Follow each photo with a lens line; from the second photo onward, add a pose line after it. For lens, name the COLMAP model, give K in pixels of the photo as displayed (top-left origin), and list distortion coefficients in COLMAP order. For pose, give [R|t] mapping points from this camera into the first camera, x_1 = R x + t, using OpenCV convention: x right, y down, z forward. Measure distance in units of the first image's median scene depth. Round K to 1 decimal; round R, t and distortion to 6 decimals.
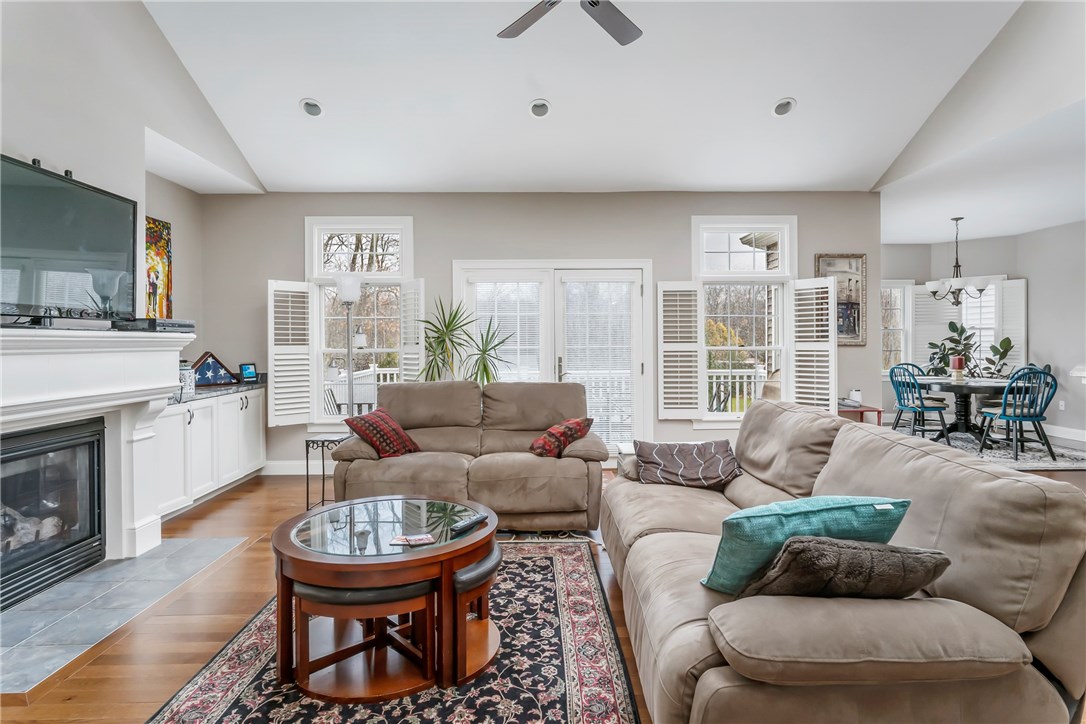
lens RADIAL K [[578.8, 0, 538.4], [0, 578.8, 345.9], [0, 0, 1]] dist [-0.000699, 0.004961]
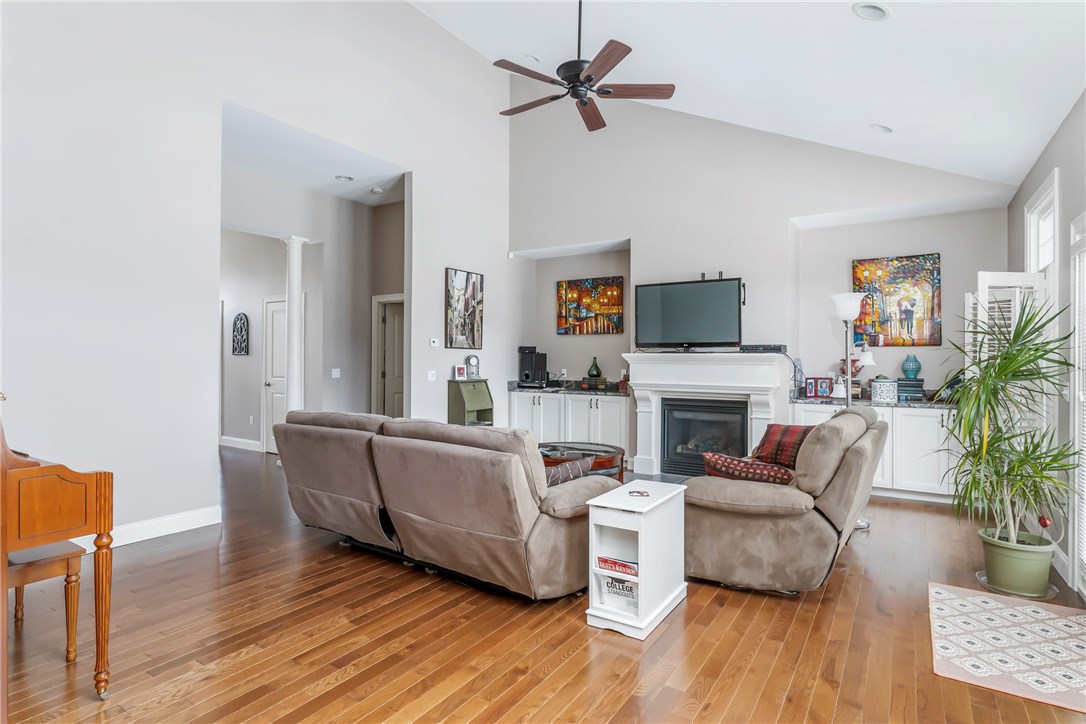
lens RADIAL K [[578.8, 0, 541.9], [0, 578.8, 359.4], [0, 0, 1]] dist [-0.000699, 0.004961]
pose [[-0.551925, 0.005772, -0.833873, 0.949530], [-0.006834, 0.999911, 0.011445, -0.018753], [0.833865, 0.012015, -0.551837, 1.293969]]
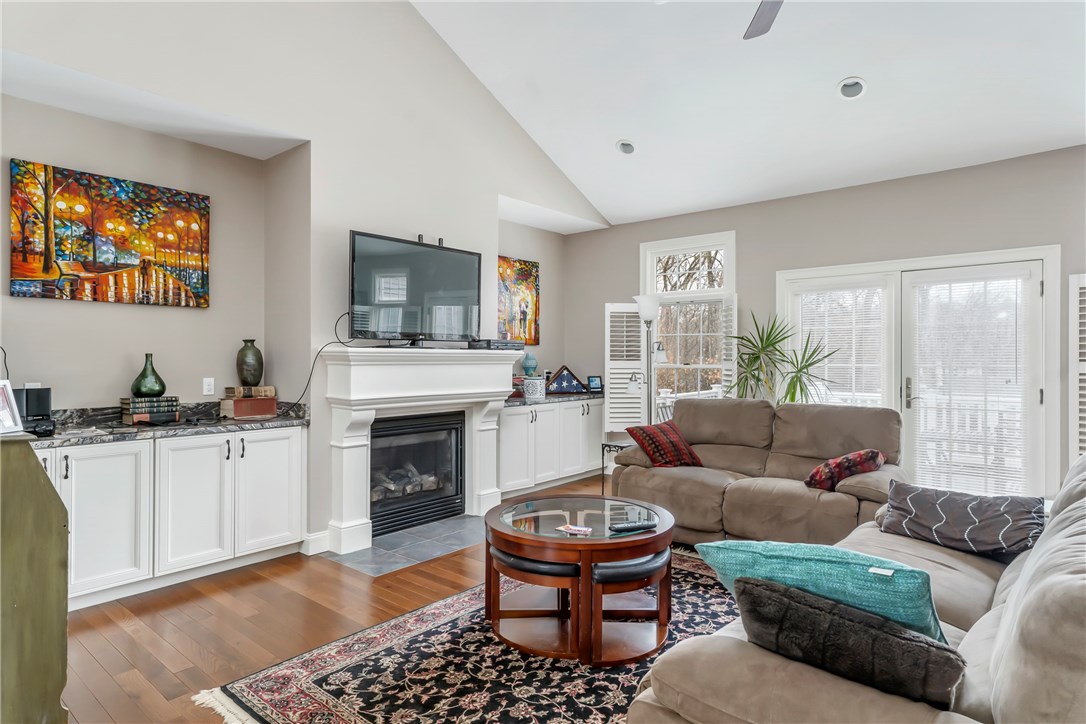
lens RADIAL K [[599.0, 0, 544.8], [0, 599.0, 361.0], [0, 0, 1]] dist [0.003151, 0.003791]
pose [[0.757691, 0.008762, -0.652555, 0.296946], [-0.009753, 0.999950, 0.002102, -0.001760], [0.652541, 0.004772, 0.757738, 0.032370]]
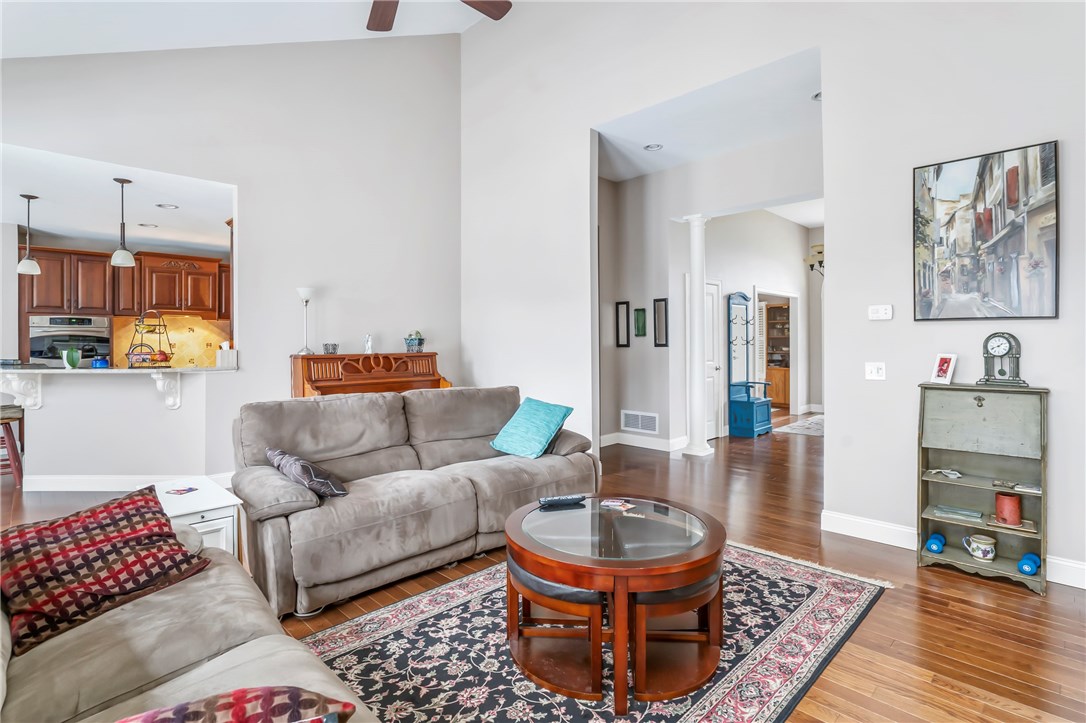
lens RADIAL K [[542.2, 0, 531.5], [0, 542.2, 328.7], [0, 0, 1]] dist [-0.027429, 0.000152]
pose [[-0.688158, 0.025958, 0.725096, -0.538363], [0.013017, 0.999641, -0.023433, -0.006428], [-0.725444, -0.006686, -0.688249, 1.110252]]
